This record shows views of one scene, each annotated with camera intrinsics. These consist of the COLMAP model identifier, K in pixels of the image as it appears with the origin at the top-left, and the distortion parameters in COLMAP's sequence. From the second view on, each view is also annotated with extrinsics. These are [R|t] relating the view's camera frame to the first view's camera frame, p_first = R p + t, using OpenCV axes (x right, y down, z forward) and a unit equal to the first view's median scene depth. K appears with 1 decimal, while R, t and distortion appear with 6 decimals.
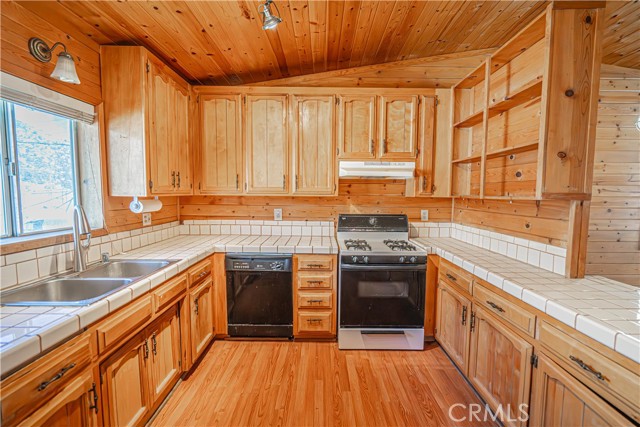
lens RADIAL K [[287.4, 0, 323.5], [0, 287.4, 214.4], [0, 0, 1]] dist [-0.008408, 0.003401]
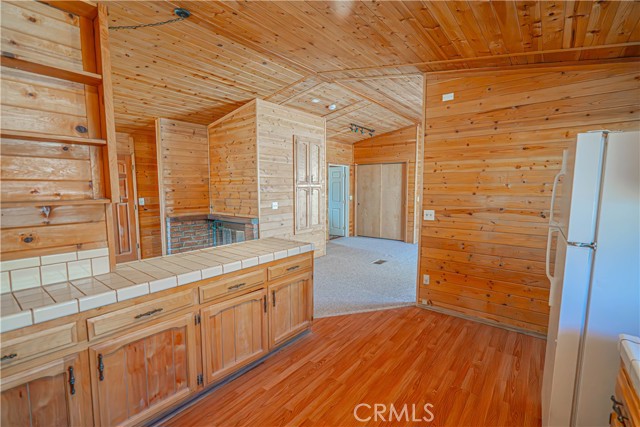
lens RADIAL K [[287.4, 0, 324.2], [0, 287.4, 215.8], [0, 0, 1]] dist [-0.008408, 0.003401]
pose [[-0.788609, -0.068459, 0.611072, -0.282159], [0.039641, 0.986055, 0.161627, -0.088896], [-0.613616, 0.151684, -0.774899, 0.859794]]
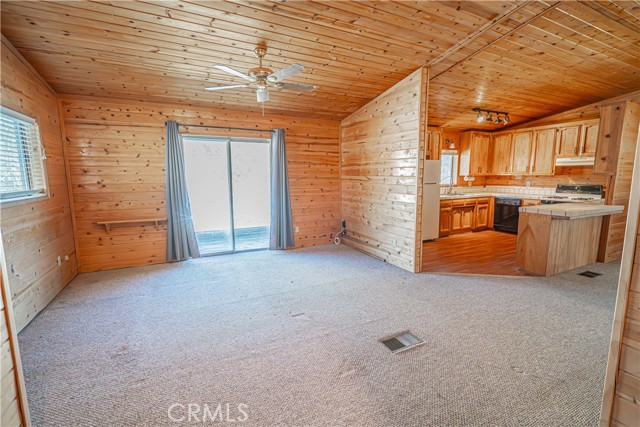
lens RADIAL K [[287.4, 0, 320.7], [0, 287.4, 215.0], [0, 0, 1]] dist [-0.008408, 0.003401]
pose [[0.443400, 0.115515, -0.888849, 1.337312], [-0.058575, 0.993275, 0.099866, 0.132140], [0.894408, 0.007784, 0.447184, -1.654459]]
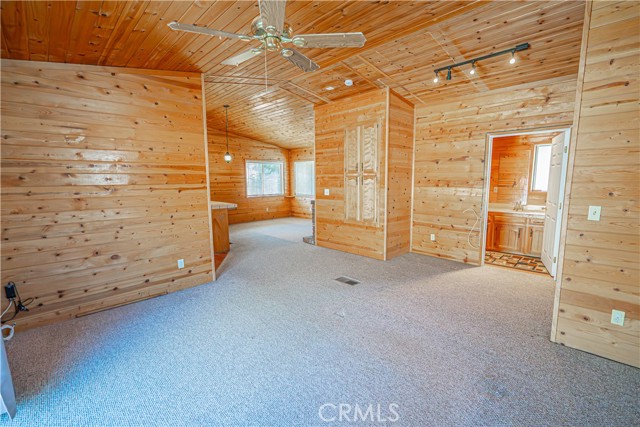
lens RADIAL K [[287.4, 0, 322.6], [0, 287.4, 214.0], [0, 0, 1]] dist [-0.008408, 0.003401]
pose [[0.715649, -0.101055, 0.691111, -0.447625], [0.062872, 0.994782, 0.080354, 0.123334], [-0.695625, -0.014053, 0.718268, -2.017491]]
